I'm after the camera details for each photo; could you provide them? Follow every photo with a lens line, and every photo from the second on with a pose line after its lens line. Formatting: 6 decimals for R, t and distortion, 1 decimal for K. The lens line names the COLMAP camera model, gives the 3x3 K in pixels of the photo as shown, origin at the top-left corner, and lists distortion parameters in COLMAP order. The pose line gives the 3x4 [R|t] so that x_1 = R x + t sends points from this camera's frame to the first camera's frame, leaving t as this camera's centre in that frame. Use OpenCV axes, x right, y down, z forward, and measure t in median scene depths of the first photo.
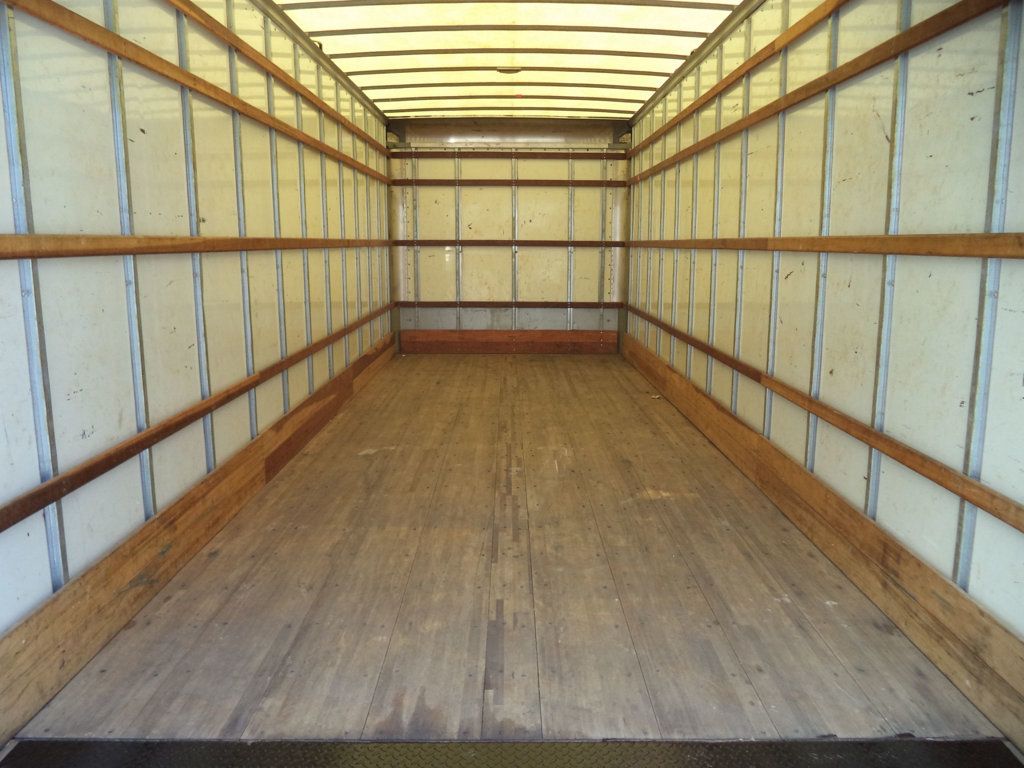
lens RADIAL K [[828.9, 0, 536.8], [0, 828.9, 378.0], [0, 0, 1]] dist [-0.010847, -0.017819]
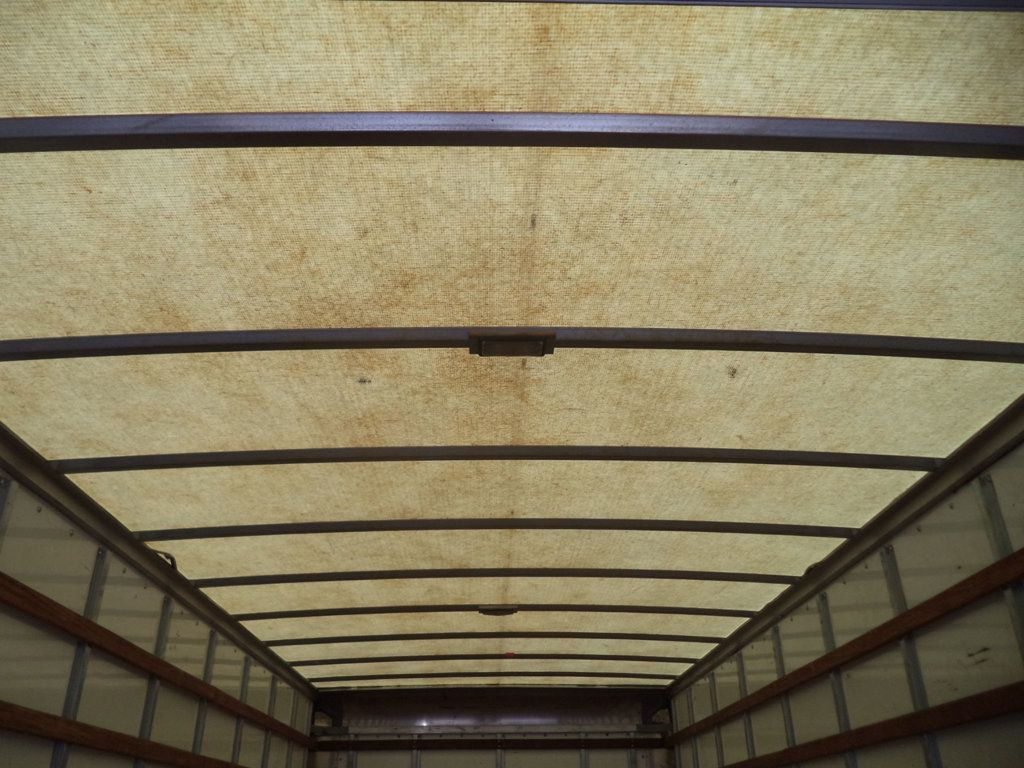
lens RADIAL K [[828.9, 0, 537.6], [0, 828.9, 386.6], [0, 0, 1]] dist [-0.010847, -0.017819]
pose [[0.999653, -0.002642, 0.026204, -0.014130], [0.018063, 0.792853, -0.609146, -0.090410], [-0.019167, 0.609408, 0.792625, 0.290632]]
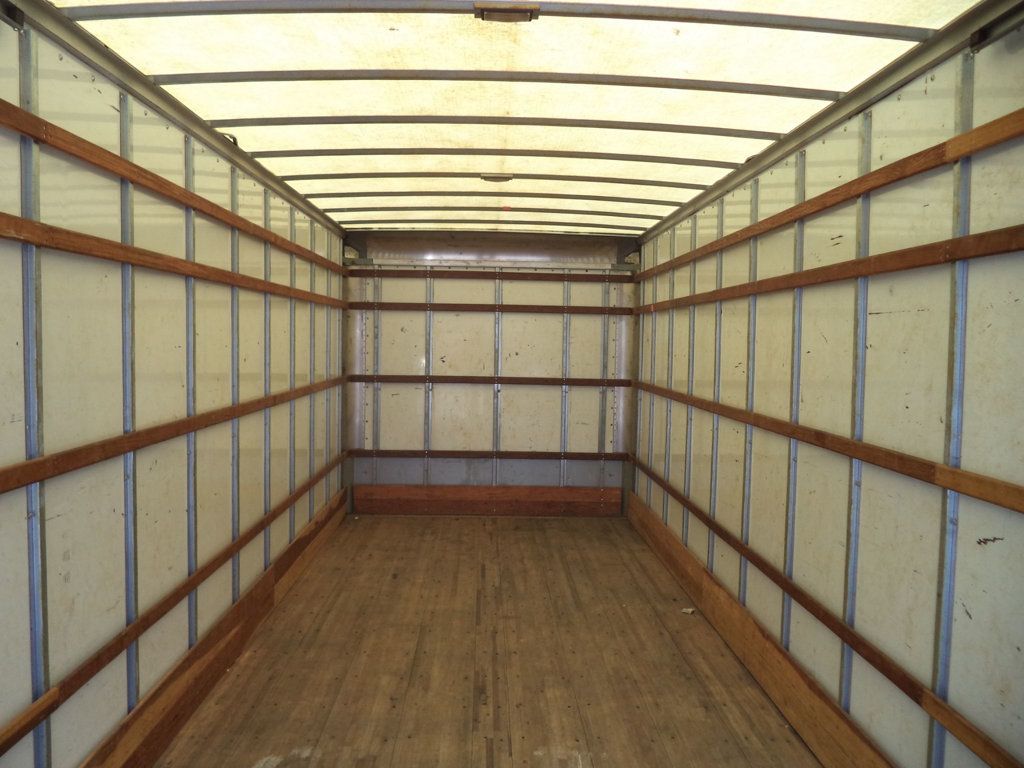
lens RADIAL K [[828.9, 0, 532.1], [0, 828.9, 382.0], [0, 0, 1]] dist [-0.010847, -0.017819]
pose [[0.999645, 0.013922, 0.022721, -0.011305], [-0.011344, 0.993878, -0.109895, -0.074595], [-0.024112, 0.109598, 0.993683, 0.192384]]
